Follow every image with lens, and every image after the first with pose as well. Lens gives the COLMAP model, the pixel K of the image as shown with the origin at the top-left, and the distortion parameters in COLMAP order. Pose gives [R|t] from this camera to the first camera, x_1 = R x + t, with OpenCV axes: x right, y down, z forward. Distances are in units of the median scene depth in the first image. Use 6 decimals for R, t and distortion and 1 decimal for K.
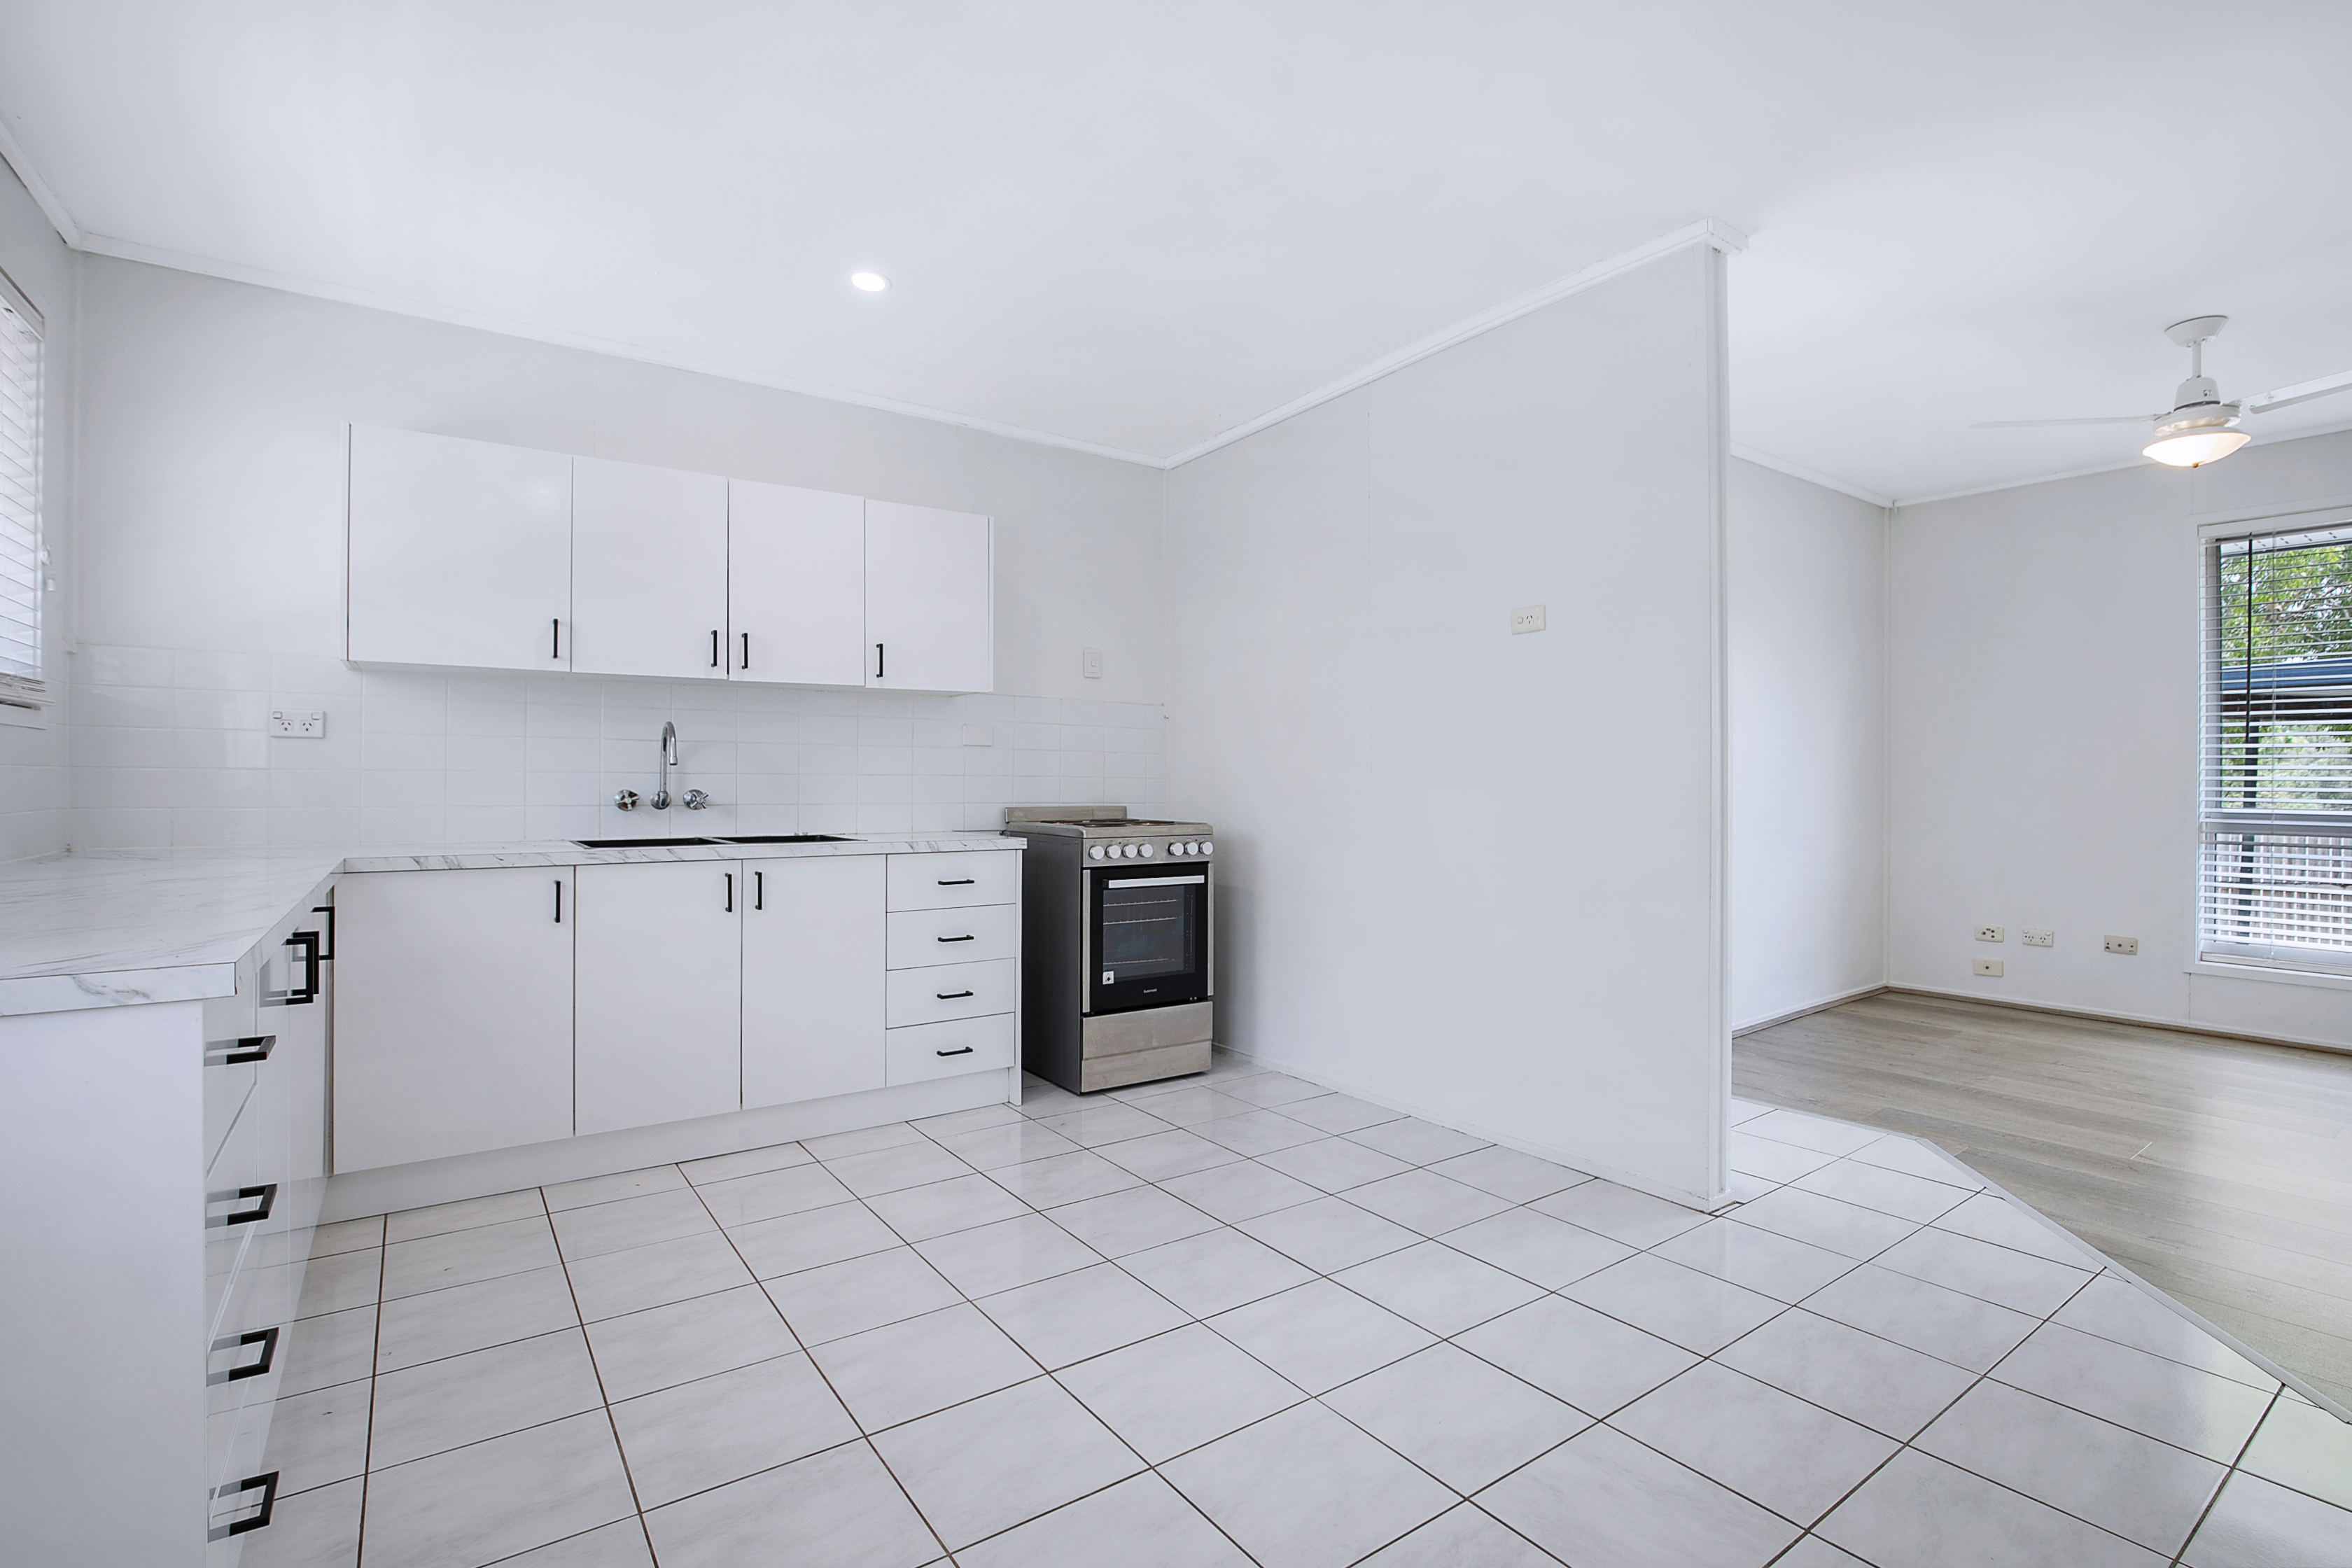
lens RADIAL K [[1090.5, 0, 1159.4], [0, 1090.5, 793.3], [0, 0, 1]] dist [0.002610, -0.000881]
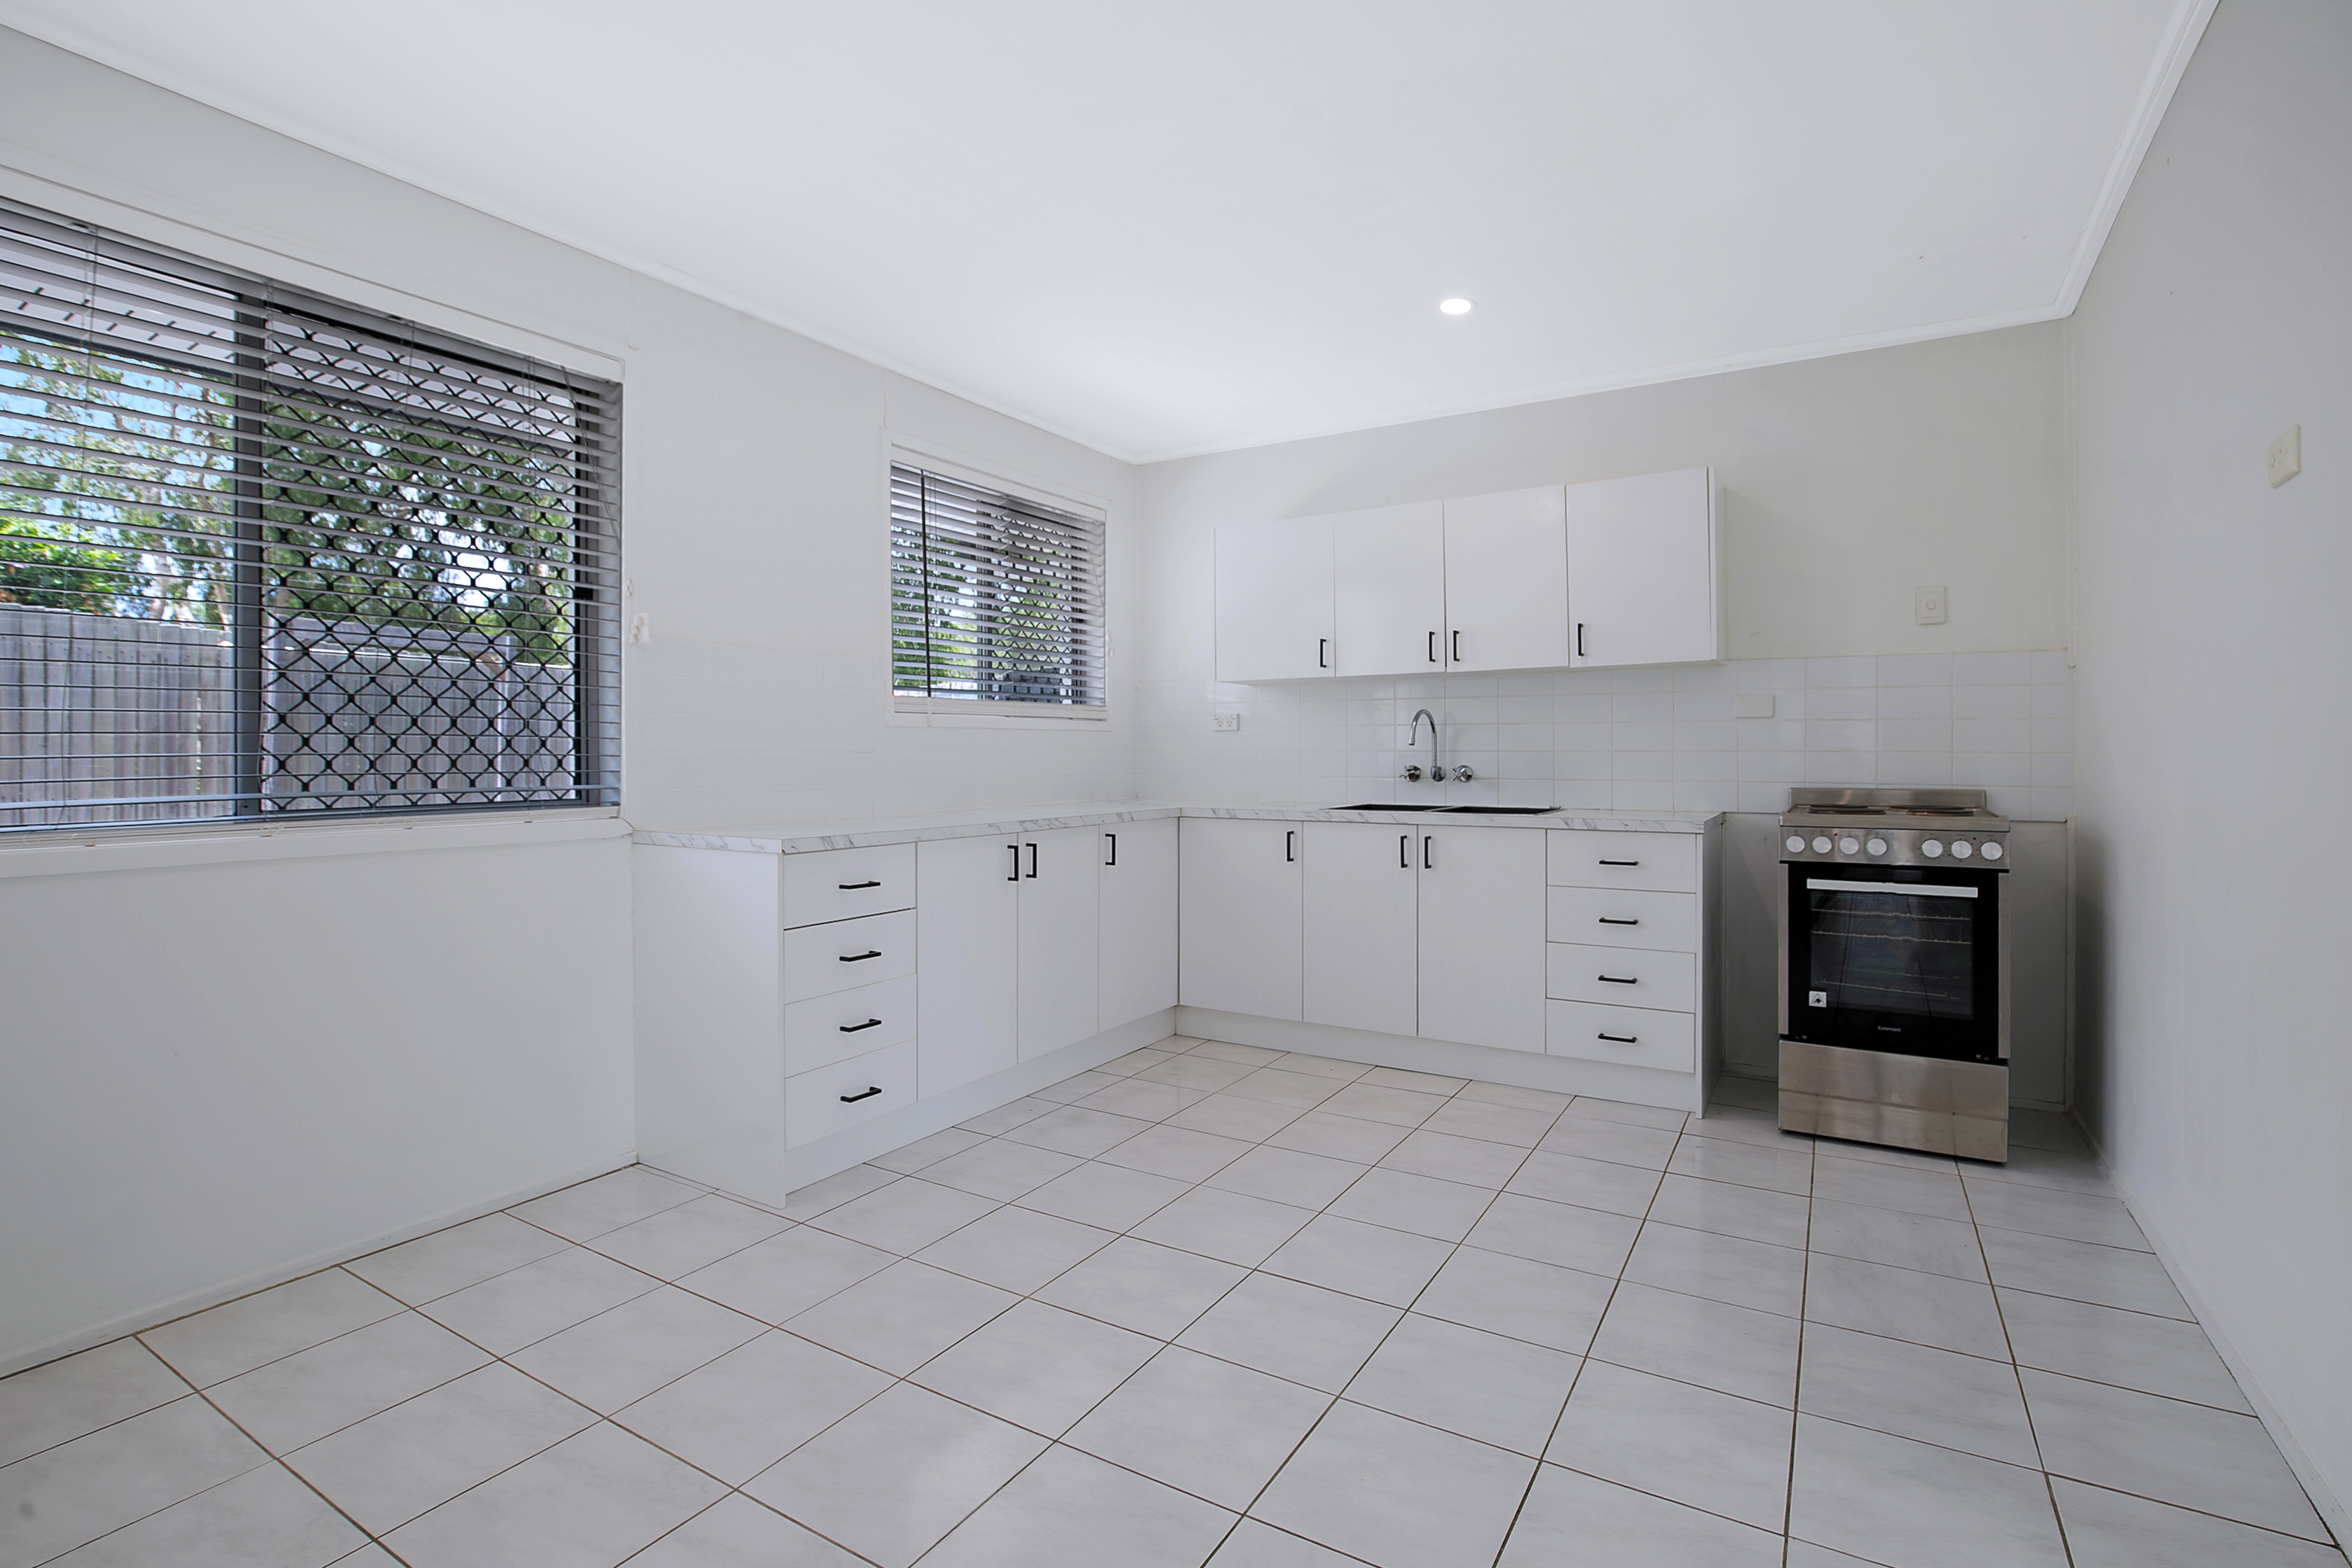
lens RADIAL K [[1090.5, 0, 1204.3], [0, 1090.5, 742.9], [0, 0, 1]] dist [0.002610, -0.000881]
pose [[0.432290, -0.010982, -0.901668, 0.510143], [-0.003478, 0.999898, -0.013846, -0.009847], [0.901728, 0.009121, 0.432208, 0.240585]]
